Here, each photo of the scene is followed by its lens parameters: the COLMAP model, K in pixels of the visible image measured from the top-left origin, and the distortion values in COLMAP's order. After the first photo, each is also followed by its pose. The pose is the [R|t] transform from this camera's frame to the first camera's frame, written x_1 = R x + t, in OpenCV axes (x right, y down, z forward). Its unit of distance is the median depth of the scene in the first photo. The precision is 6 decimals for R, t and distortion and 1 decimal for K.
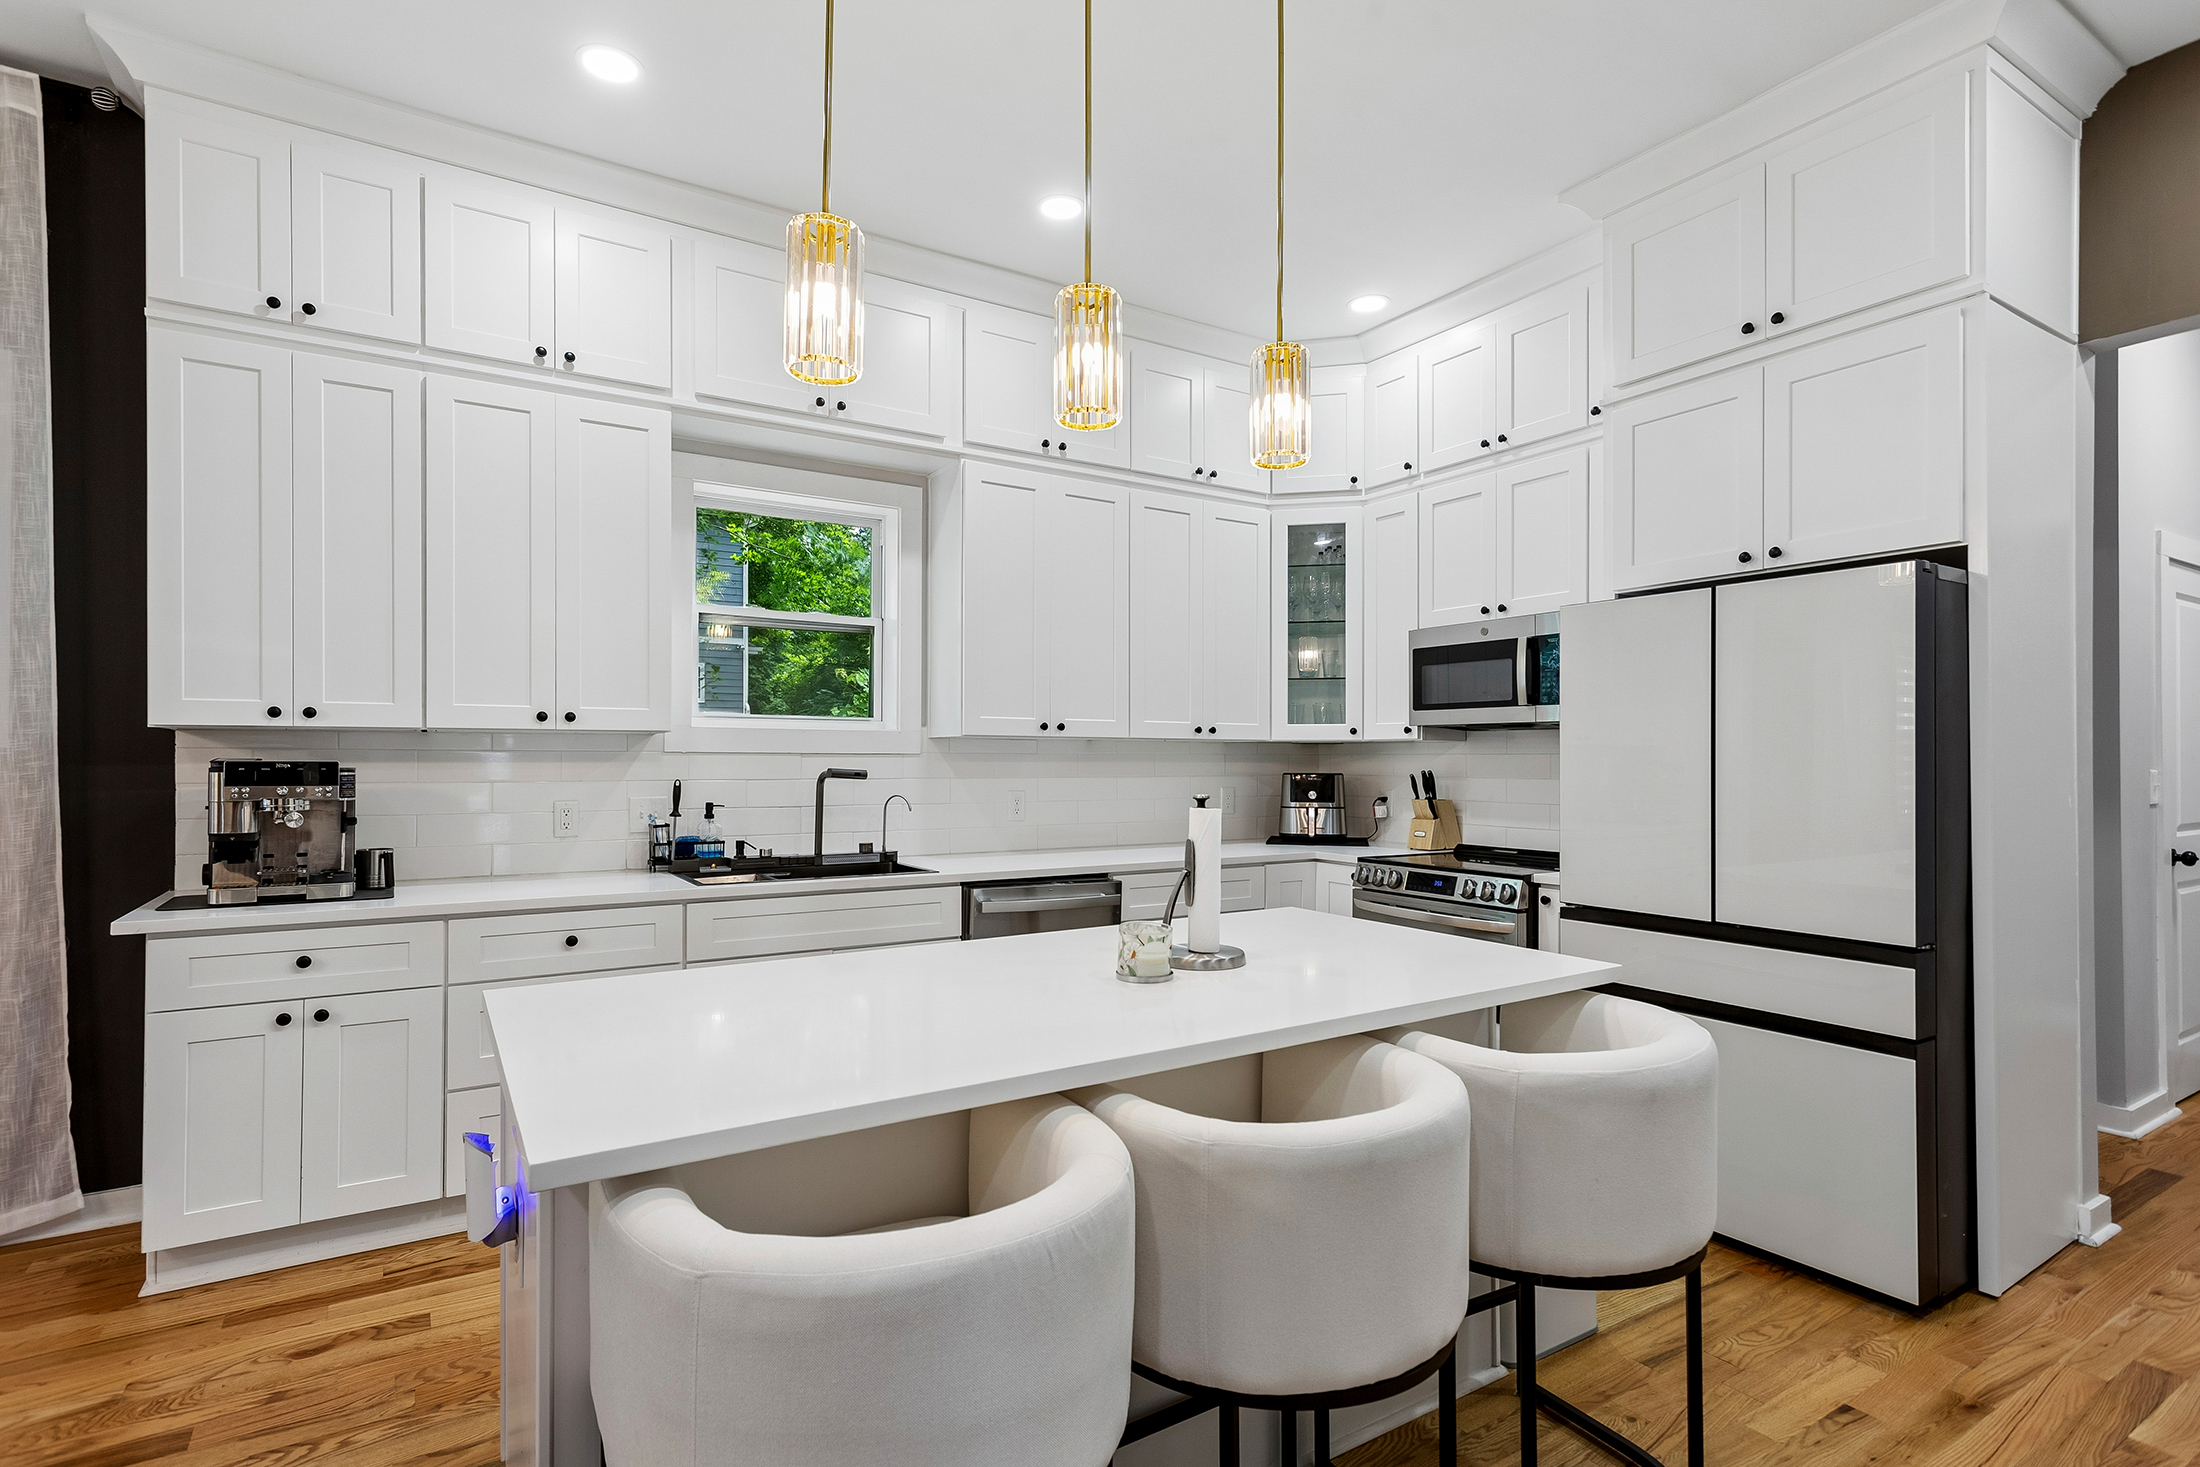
lens RADIAL K [[1061.3, 0, 1080.9], [0, 1061.3, 751.6], [0, 0, 1]] dist [0.003928, 0.000993]
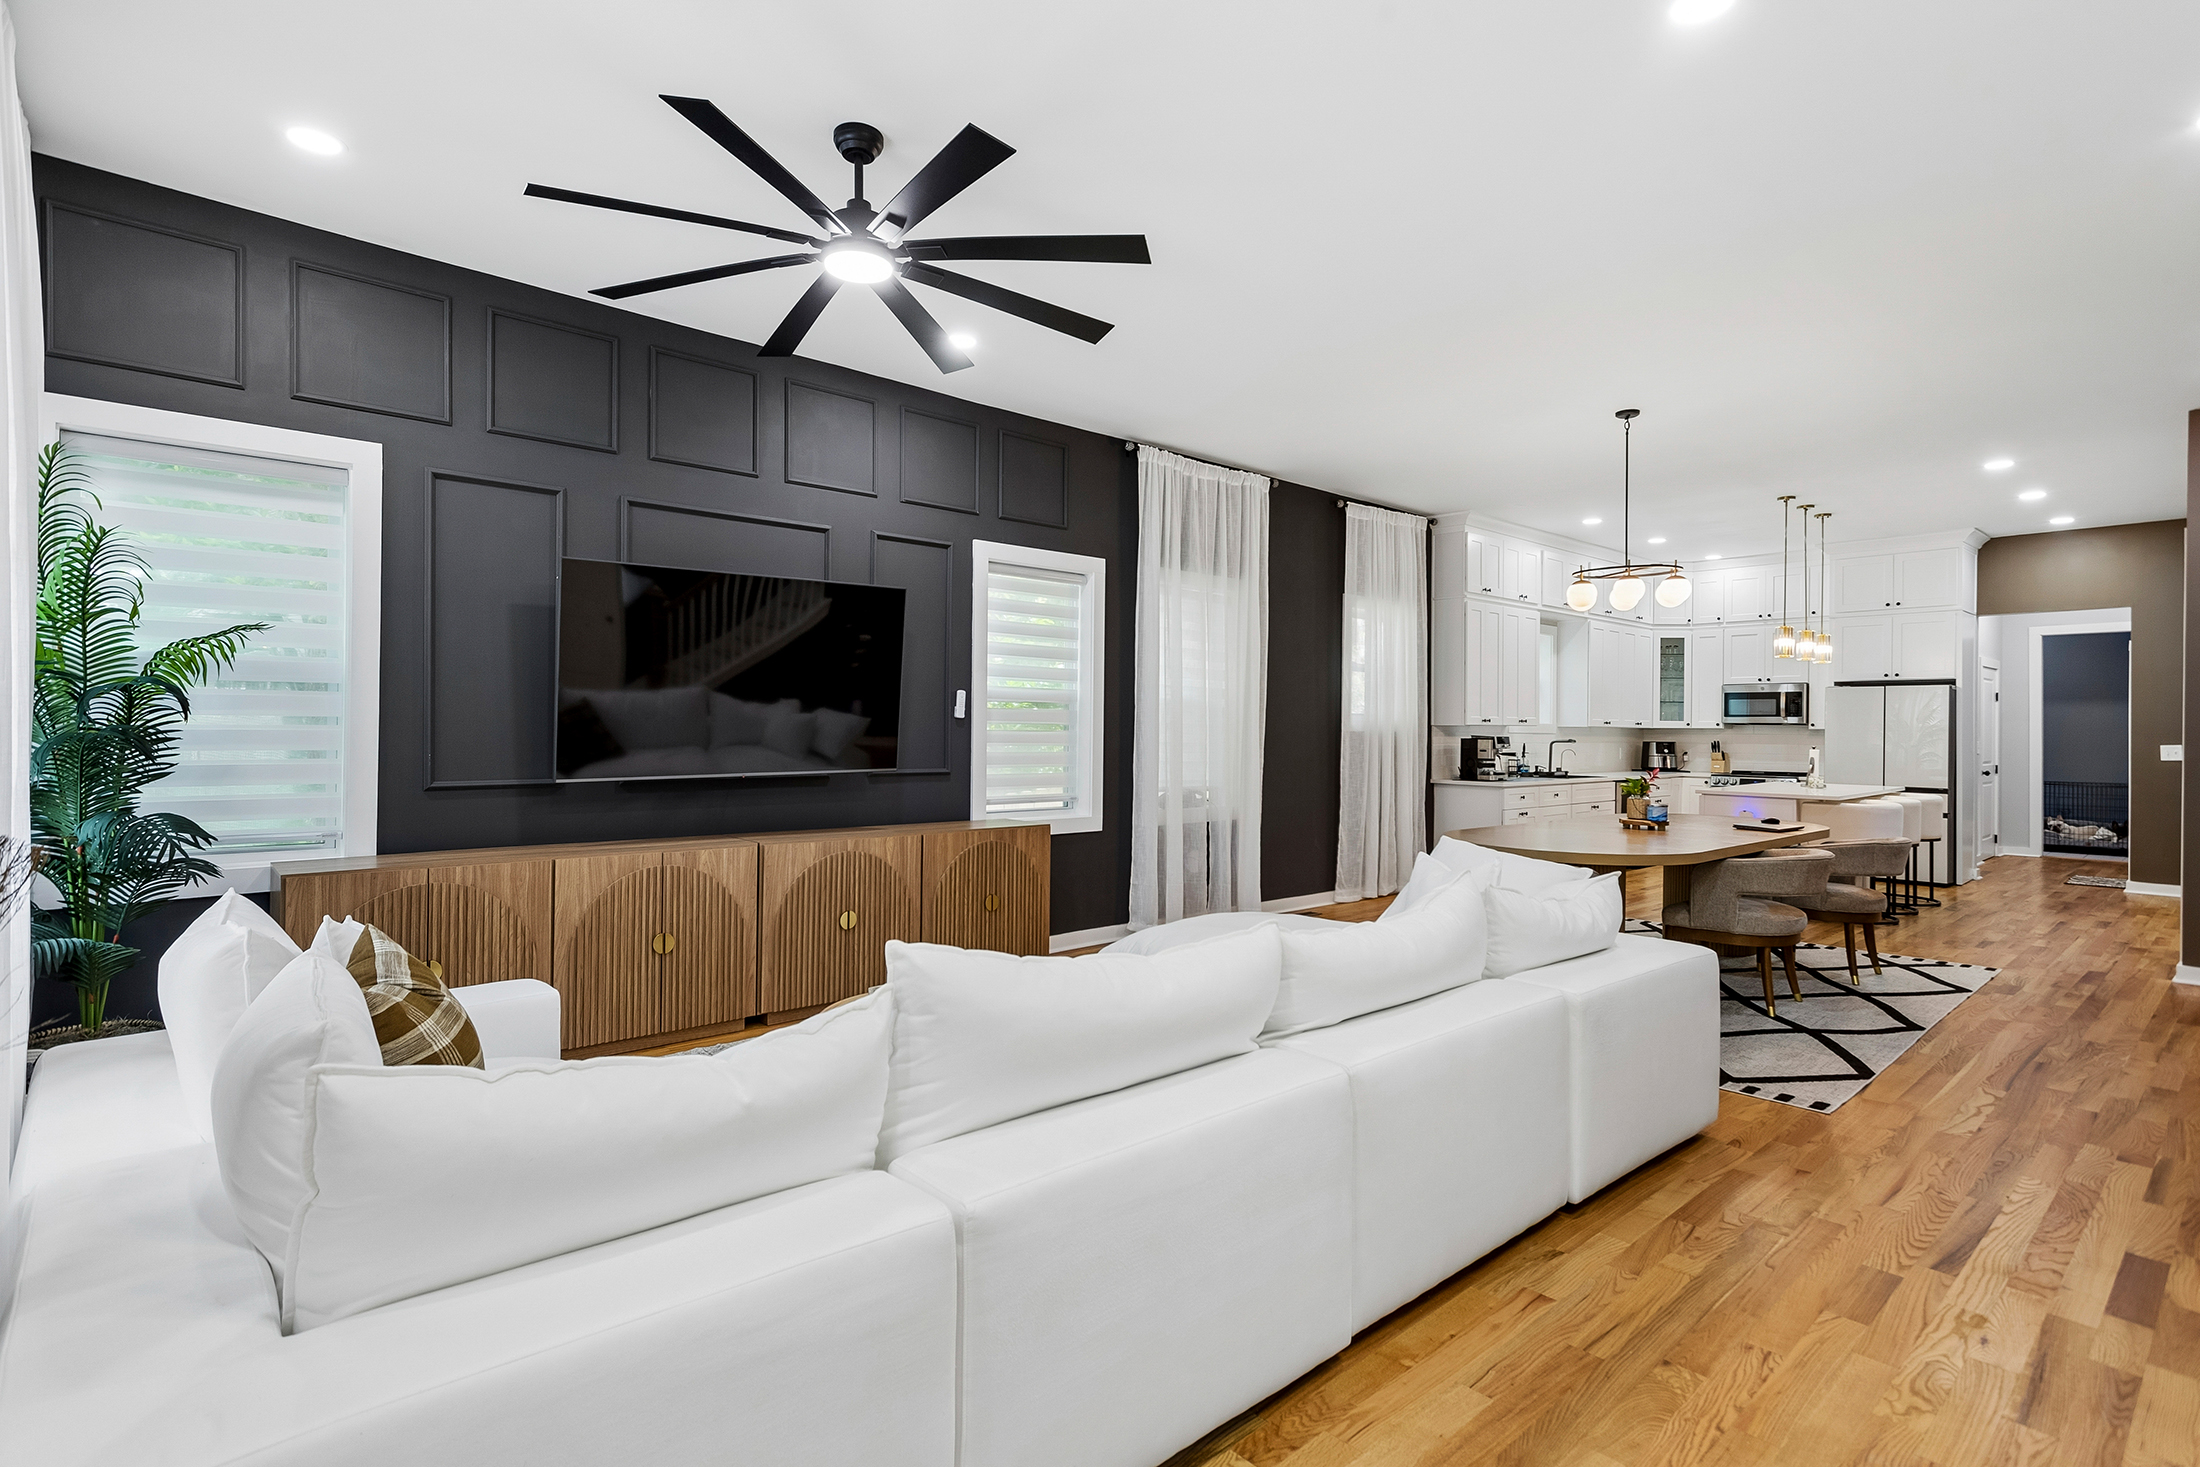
lens RADIAL K [[1066.8, 0, 1093.7], [0, 1066.8, 725.4], [0, 0, 1]] dist [0.008582, 0.000442]
pose [[0.985077, 0.006768, 0.171983, -2.398584], [-0.007501, 0.999965, 0.003609, -0.024830], [-0.171953, -0.004845, 0.985093, -1.869345]]
